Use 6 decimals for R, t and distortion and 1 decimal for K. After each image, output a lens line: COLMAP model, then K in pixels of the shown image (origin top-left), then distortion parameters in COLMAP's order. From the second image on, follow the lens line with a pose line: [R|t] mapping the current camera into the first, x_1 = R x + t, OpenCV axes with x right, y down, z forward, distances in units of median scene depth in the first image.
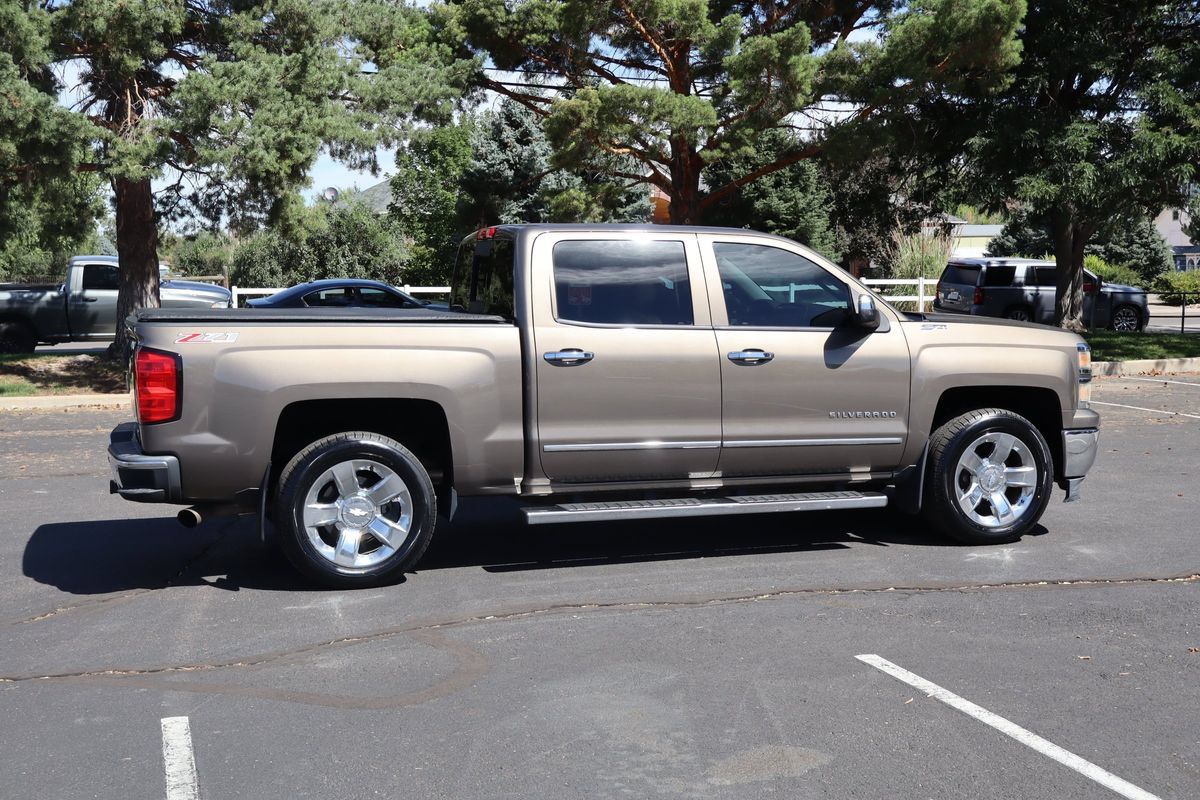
lens RADIAL K [[1478.8, 0, 601.3], [0, 1478.8, 405.4], [0, 0, 1]] dist [-0.000514, -0.014723]
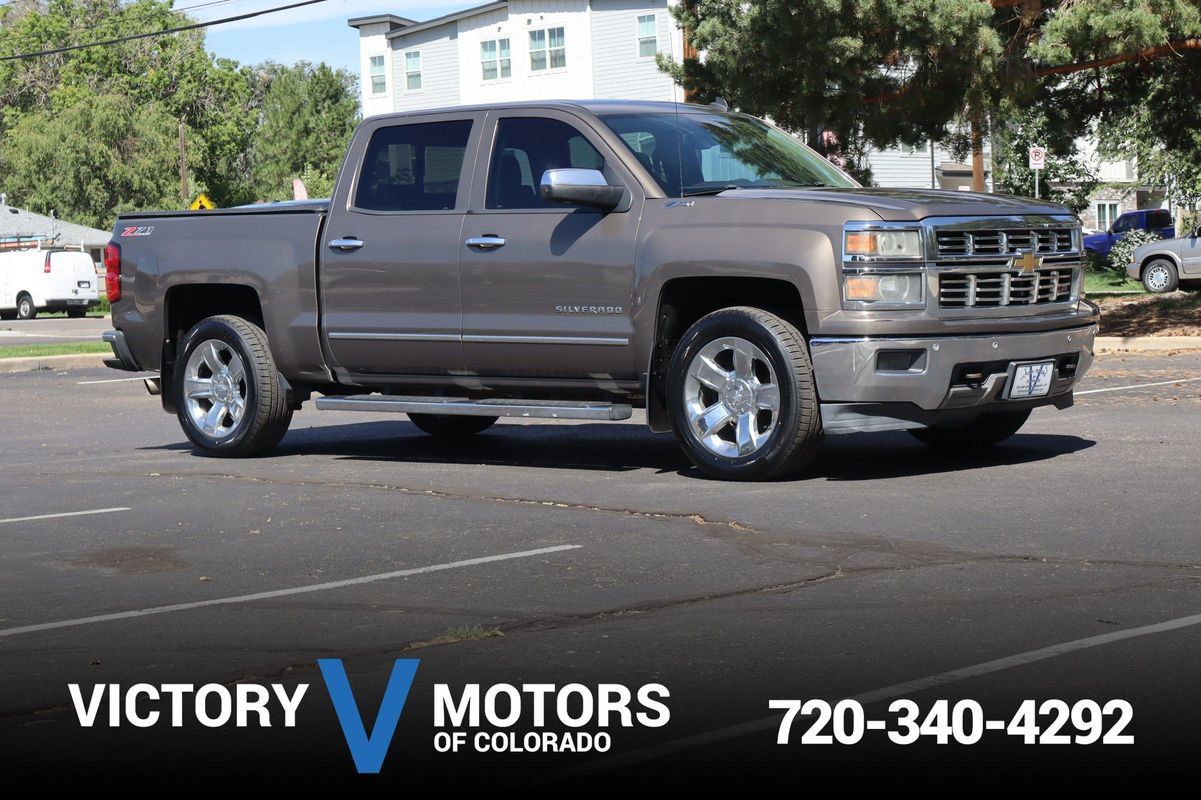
lens RADIAL K [[2352.7, 0, 597.4], [0, 2352.7, 423.6], [0, 0, 1]] dist [0.002592, -0.005224]
pose [[0.504117, 0.046288, -0.862394, 1.337962], [-0.044565, 0.998627, 0.027549, 0.033869], [0.862485, 0.024545, 0.505487, 0.319345]]
